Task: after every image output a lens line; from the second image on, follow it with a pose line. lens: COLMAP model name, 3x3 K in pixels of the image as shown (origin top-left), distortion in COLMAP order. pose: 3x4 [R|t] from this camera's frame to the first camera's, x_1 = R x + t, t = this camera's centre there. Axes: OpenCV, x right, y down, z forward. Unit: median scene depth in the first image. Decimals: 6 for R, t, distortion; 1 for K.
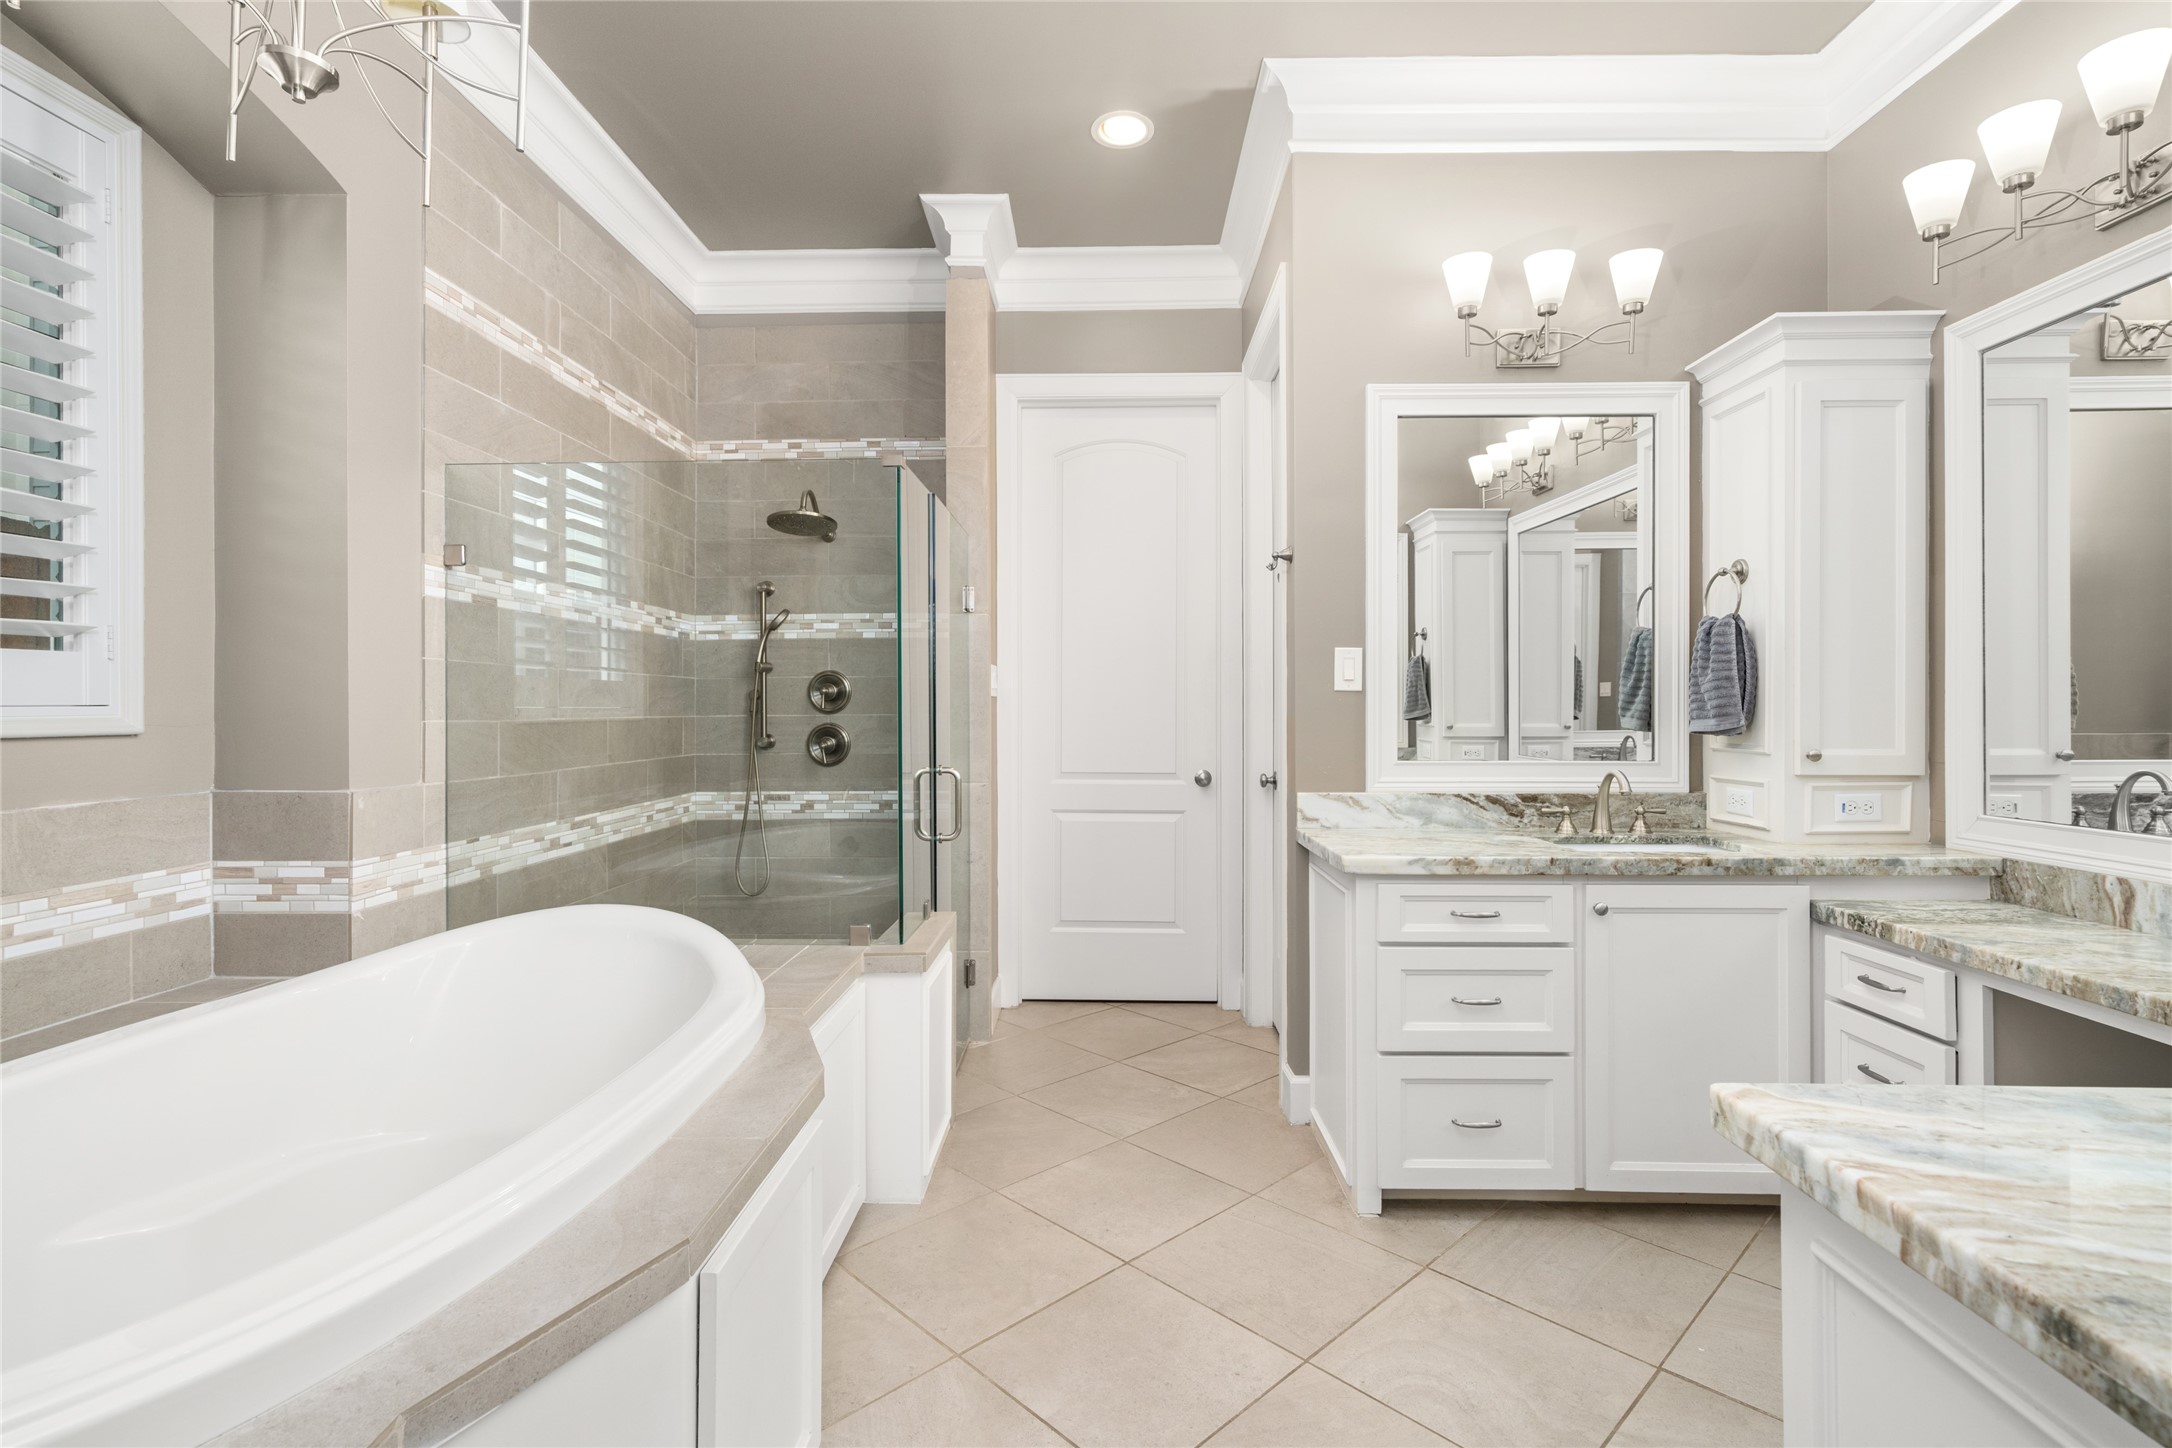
lens RADIAL K [[991.8, 0, 1087.6], [0, 991.8, 714.2], [0, 0, 1]] dist [-0.002990, 0.001813]
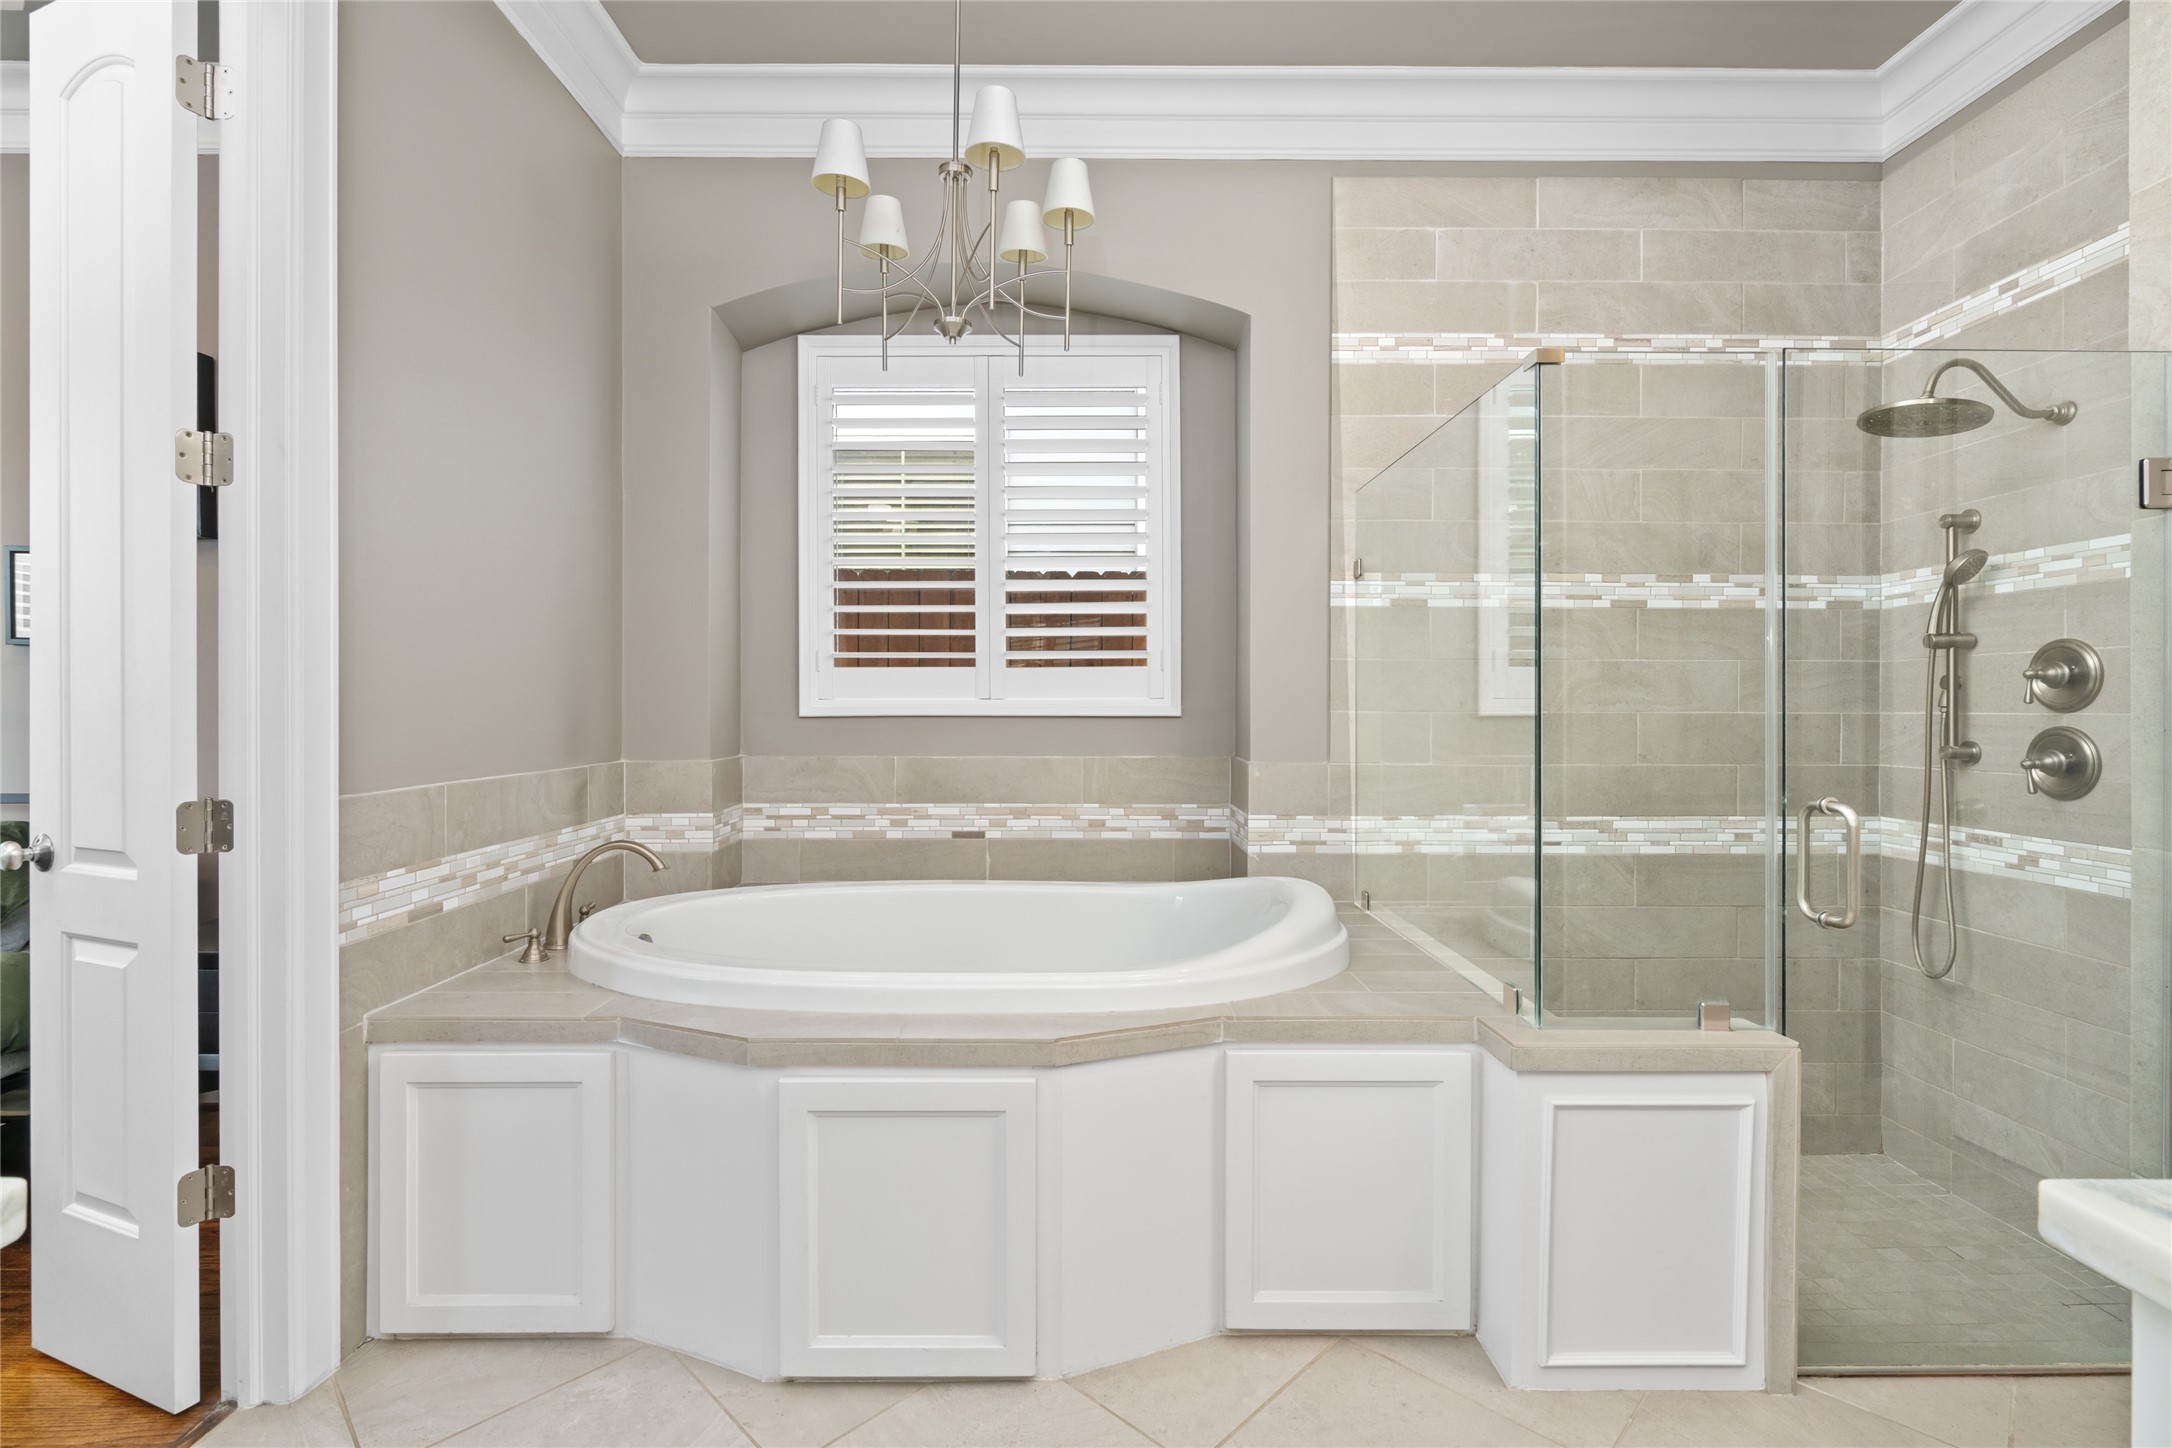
lens RADIAL K [[991.8, 0, 1084.7], [0, 991.8, 710.2], [0, 0, 1]] dist [-0.002990, 0.001813]
pose [[0.043662, 0.008853, -0.999007, 0.424252], [-0.009425, 0.999920, 0.008449, -0.001012], [0.999002, 0.009046, 0.043742, 0.525249]]
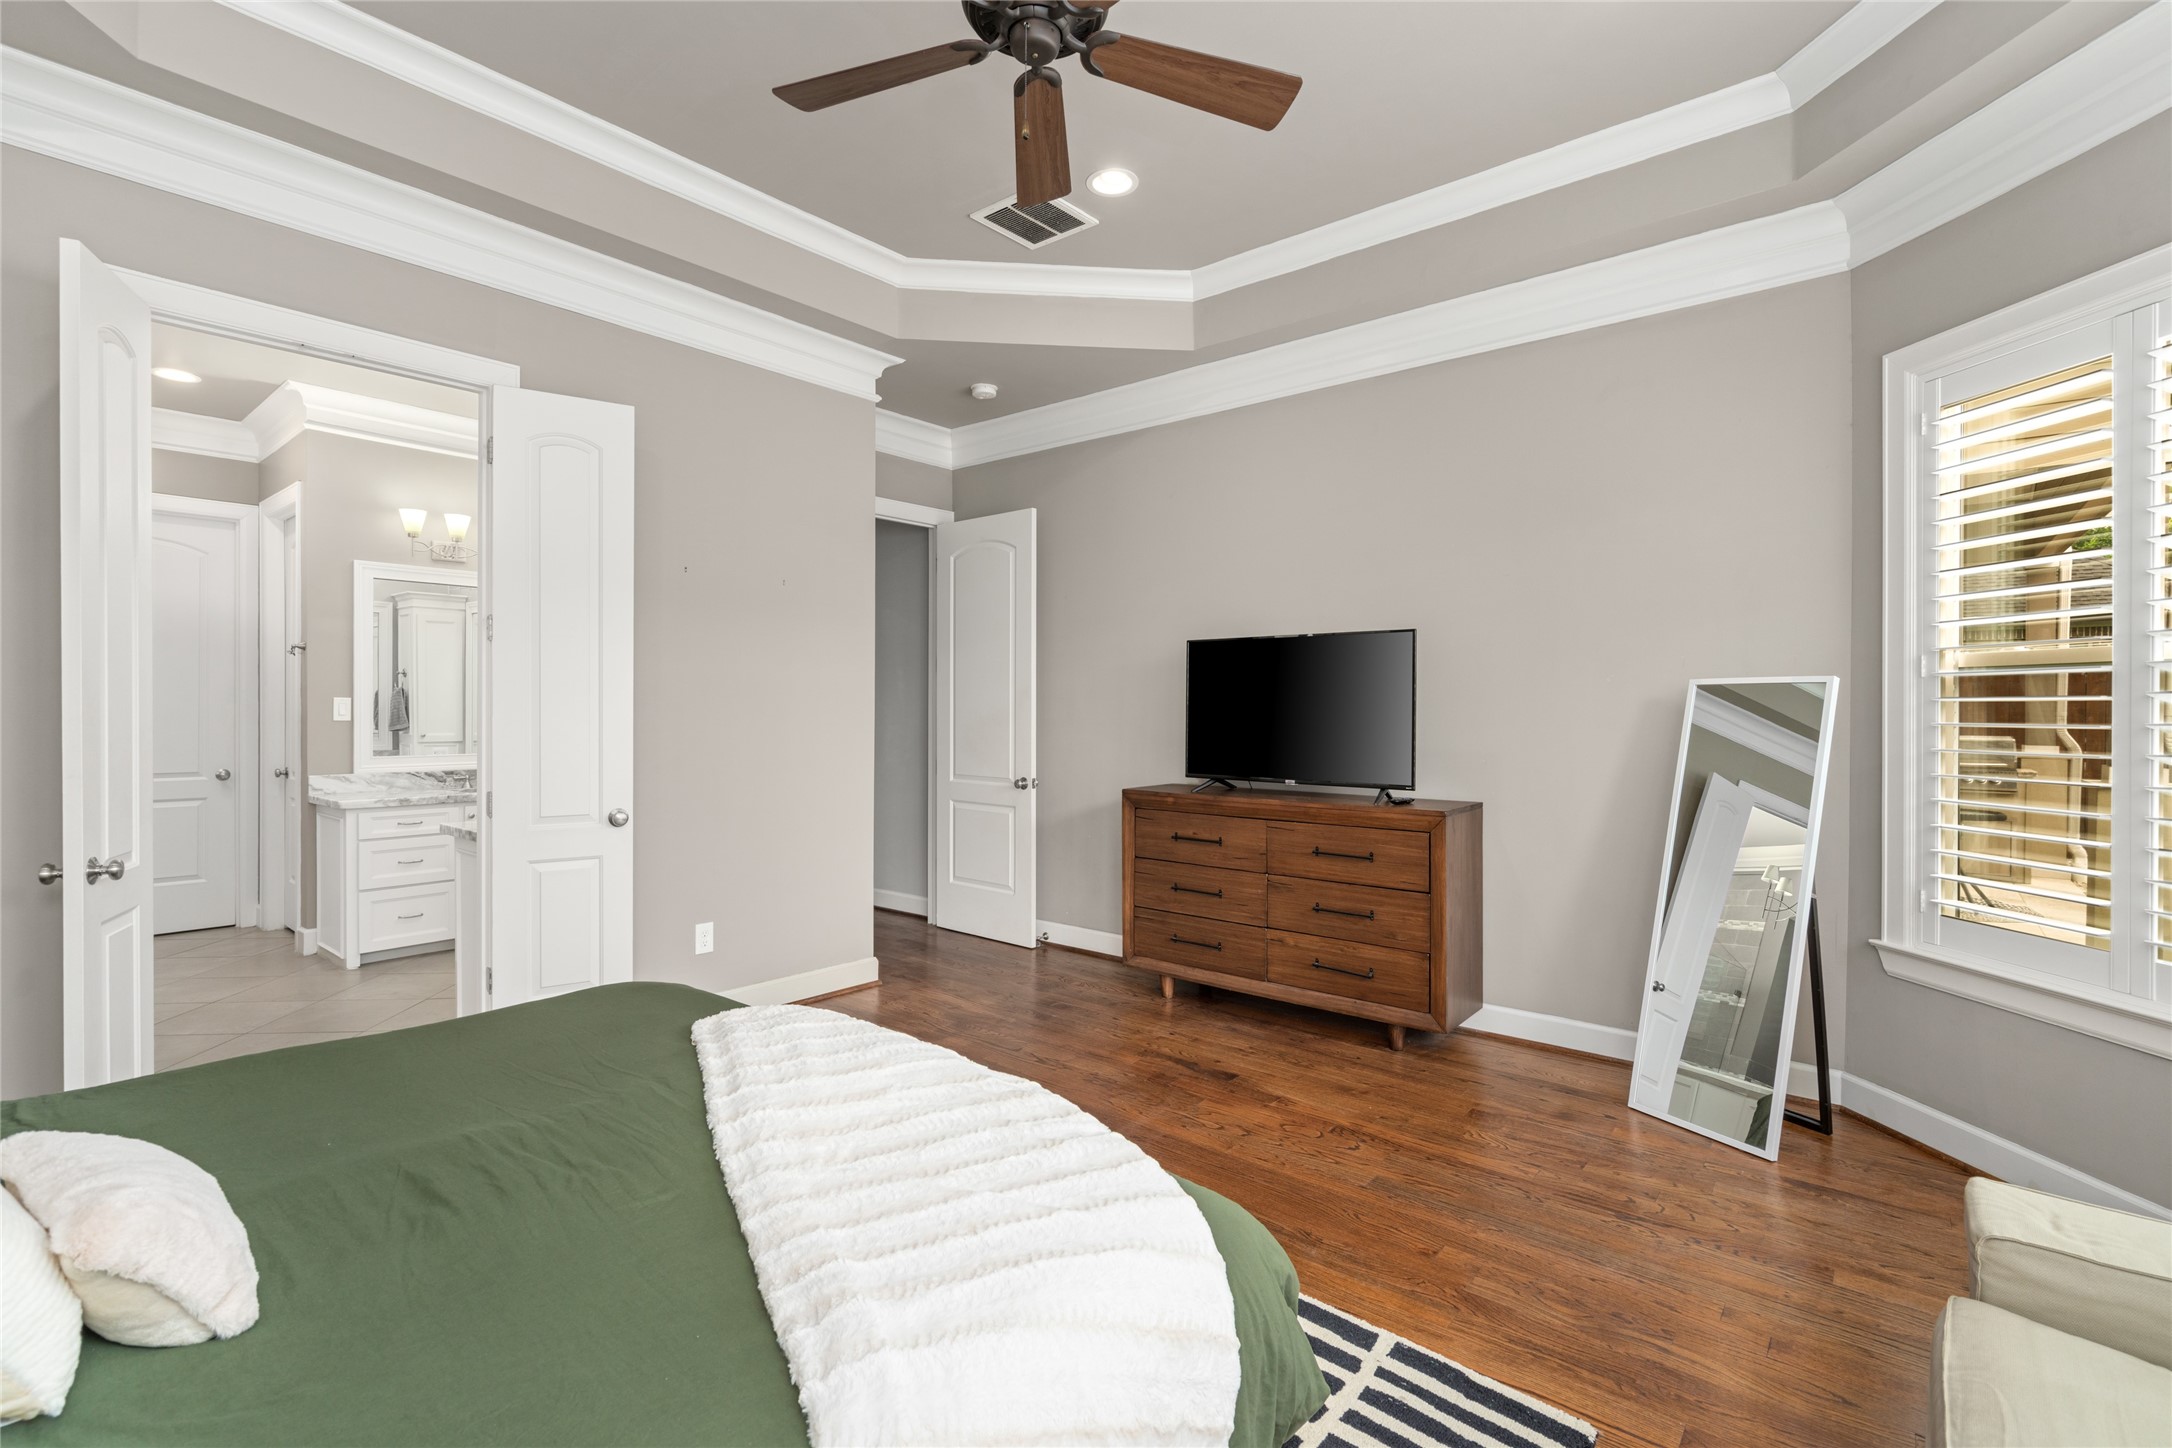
lens RADIAL K [[991.8, 0, 1086.3], [0, 991.8, 715.1], [0, 0, 1]] dist [-0.002990, 0.001813]
pose [[0.622974, 0.000082, 0.782243, -0.327974], [-0.002361, 0.999996, 0.001776, -0.040310], [-0.782239, -0.002954, 0.622971, -1.275244]]
